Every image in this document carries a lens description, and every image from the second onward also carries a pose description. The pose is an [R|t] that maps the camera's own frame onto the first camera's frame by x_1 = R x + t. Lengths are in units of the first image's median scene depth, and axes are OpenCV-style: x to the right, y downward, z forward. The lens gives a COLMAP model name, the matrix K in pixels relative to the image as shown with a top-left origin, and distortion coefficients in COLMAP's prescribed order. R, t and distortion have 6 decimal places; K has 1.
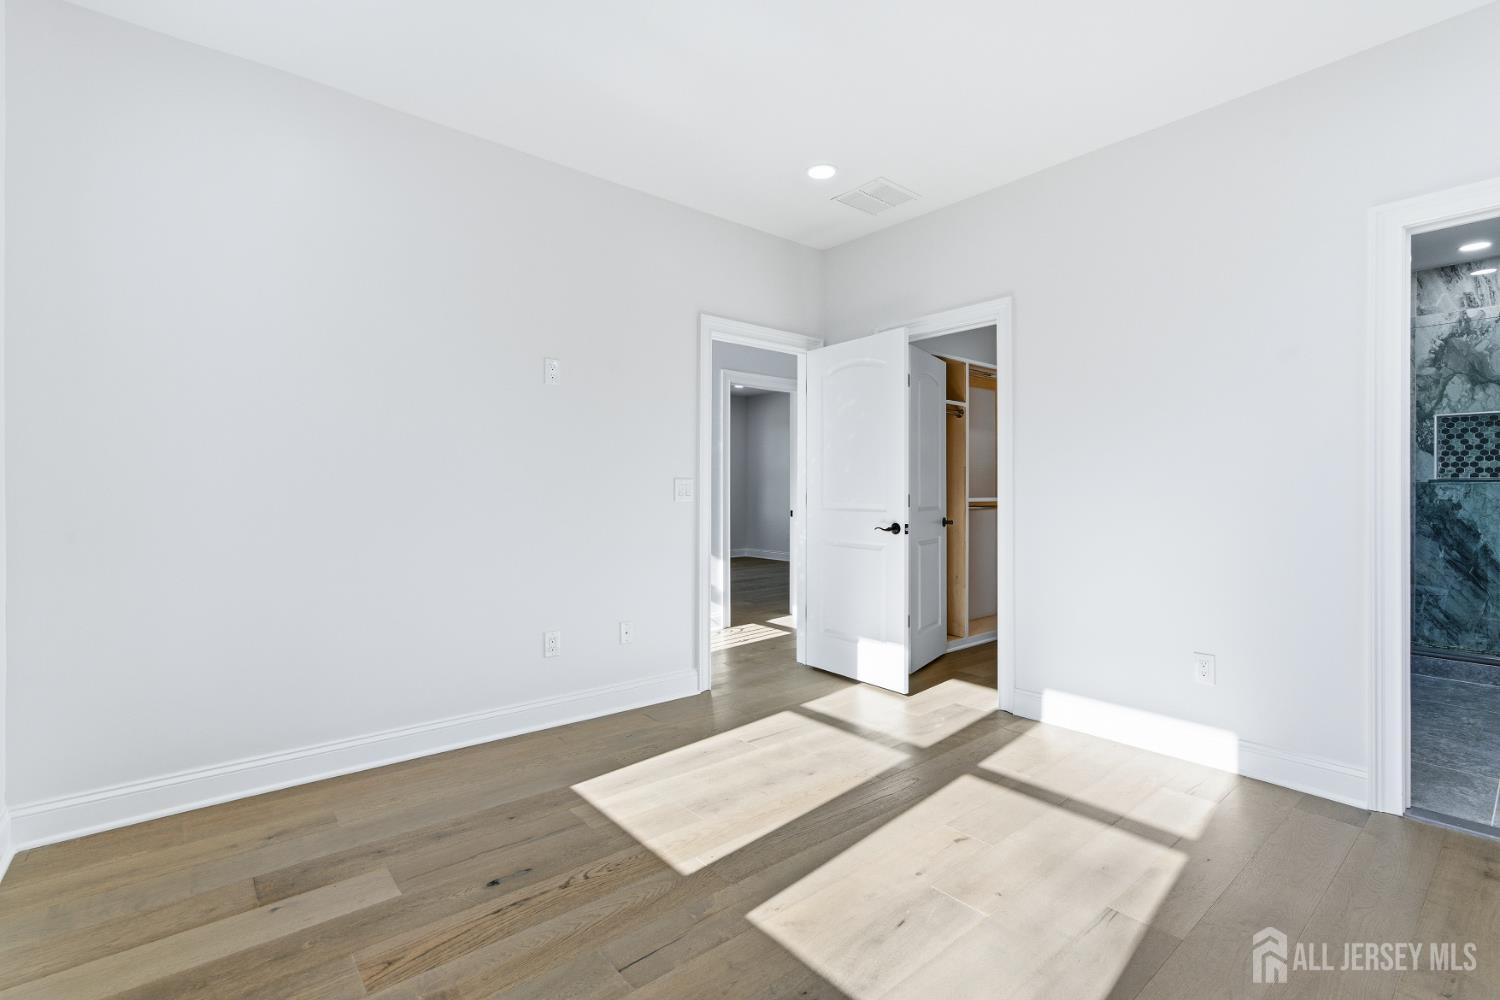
lens RADIAL K [[678.3, 0, 750.1], [0, 678.3, 495.7], [0, 0, 1]] dist [-0.021652, -0.002313]
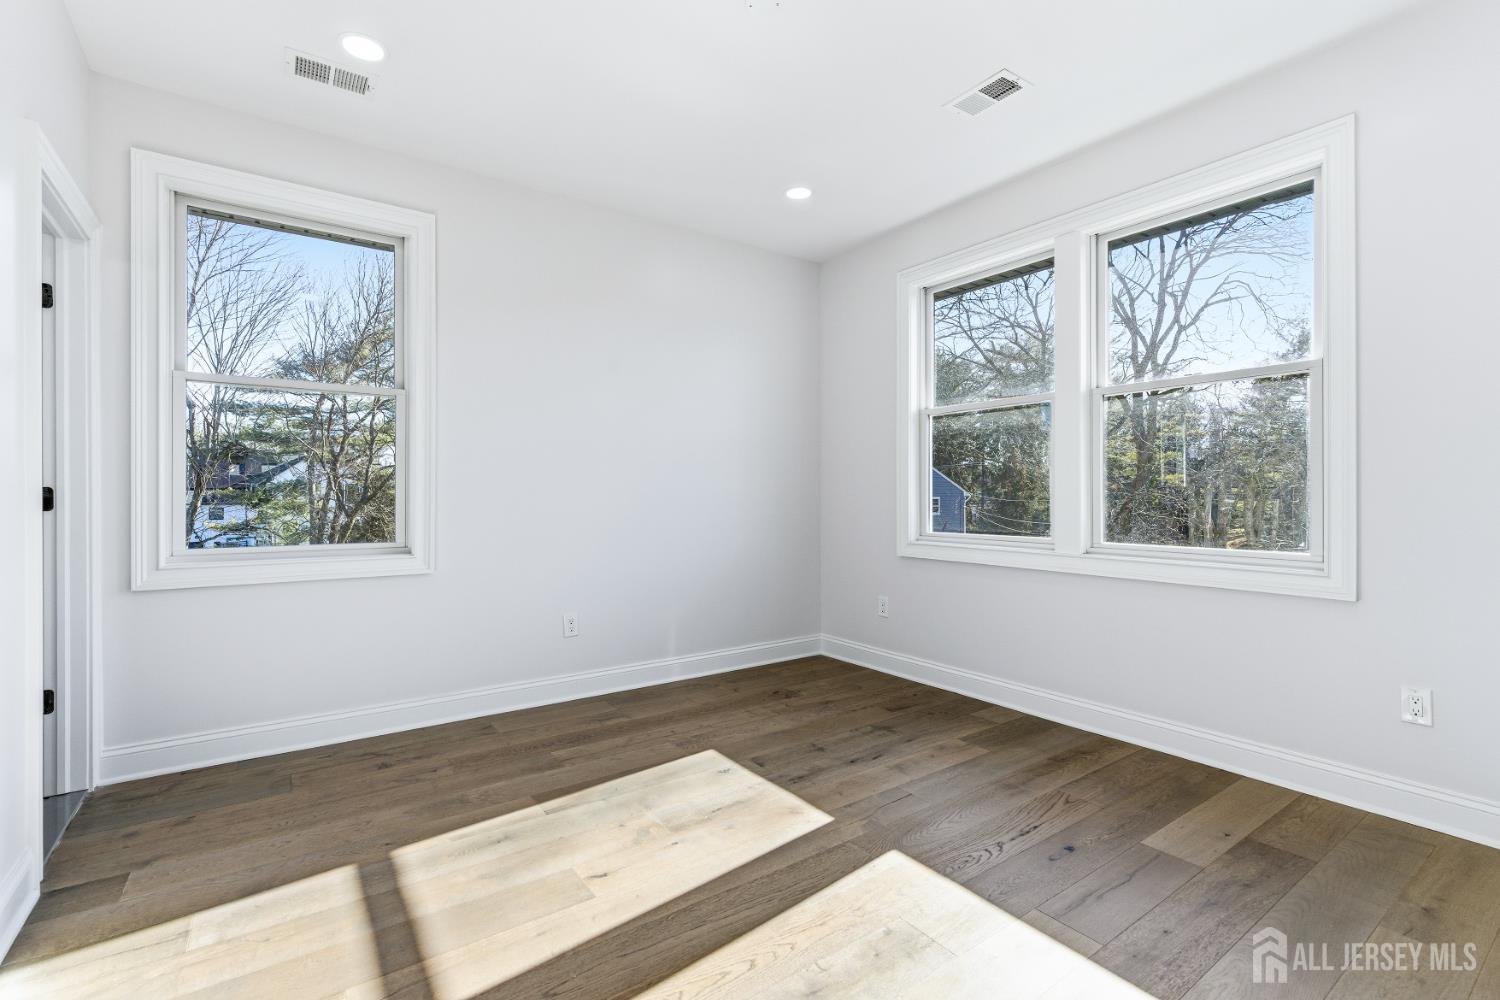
lens RADIAL K [[678.3, 0, 746.8], [0, 678.3, 501.4], [0, 0, 1]] dist [-0.021652, -0.002313]
pose [[-0.996974, -0.000683, 0.077728, 0.053099], [-0.000486, 0.999997, 0.002558, 0.011359], [-0.077730, 0.002513, -0.996971, 2.052161]]
